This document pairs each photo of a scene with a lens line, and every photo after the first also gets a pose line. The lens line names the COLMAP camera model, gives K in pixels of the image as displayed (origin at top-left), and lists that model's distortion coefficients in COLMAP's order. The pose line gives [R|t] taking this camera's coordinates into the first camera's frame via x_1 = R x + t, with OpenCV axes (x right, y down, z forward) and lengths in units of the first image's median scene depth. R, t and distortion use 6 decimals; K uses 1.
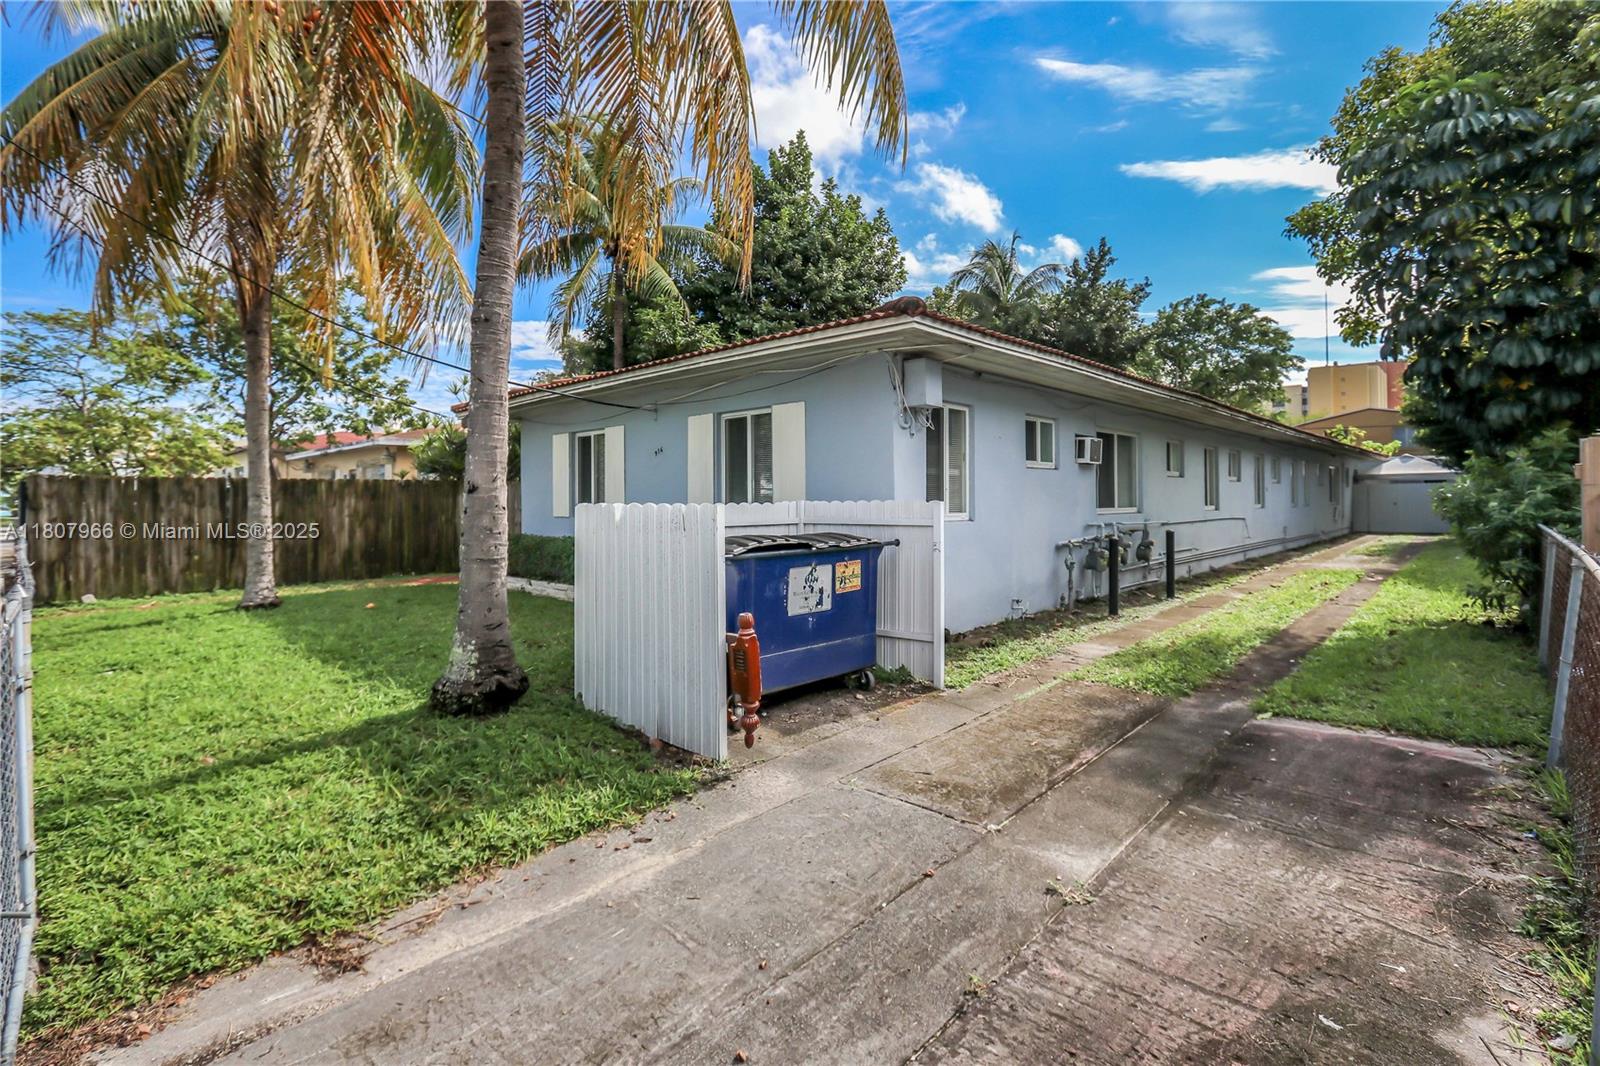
lens RADIAL K [[748.2, 0, 800.4], [0, 748.2, 504.3], [0, 0, 1]] dist [0.035792, -0.000707]
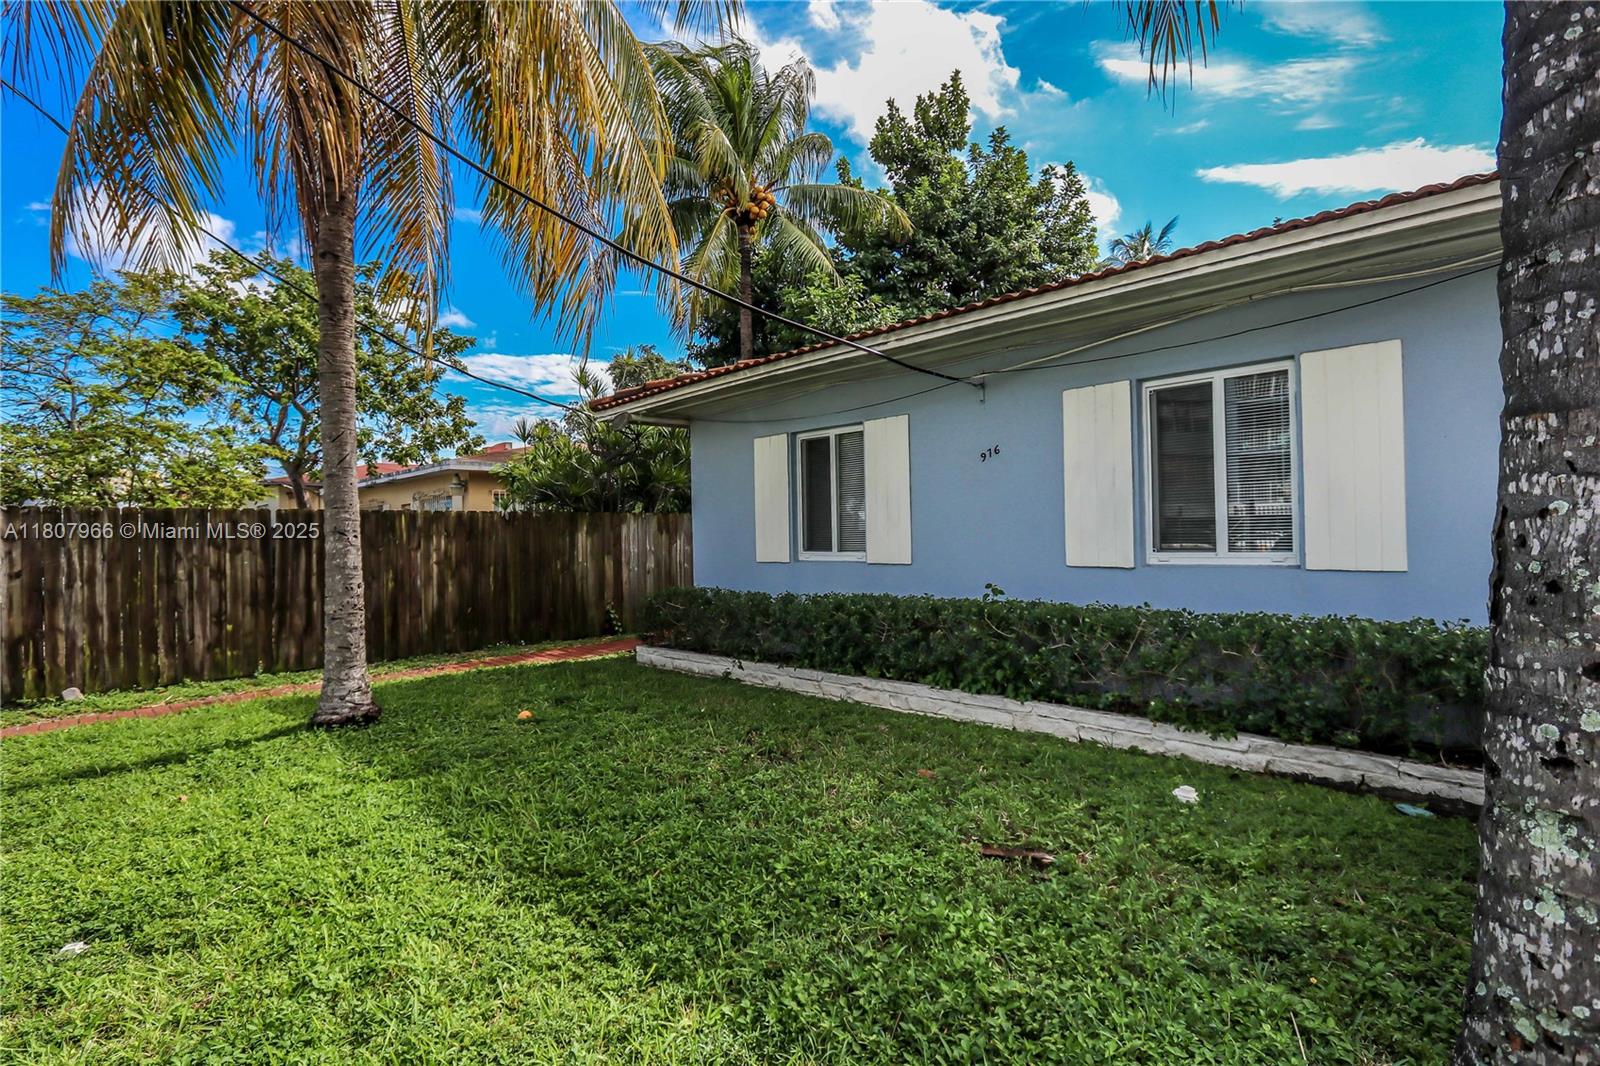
lens RADIAL K [[748.2, 0, 797.6], [0, 748.2, 536.1], [0, 0, 1]] dist [0.035792, -0.000707]
pose [[0.999921, -0.010011, -0.007659, -0.190739], [0.009961, 0.999928, -0.006620, -0.001180], [0.007725, 0.006543, 0.999949, 0.221740]]
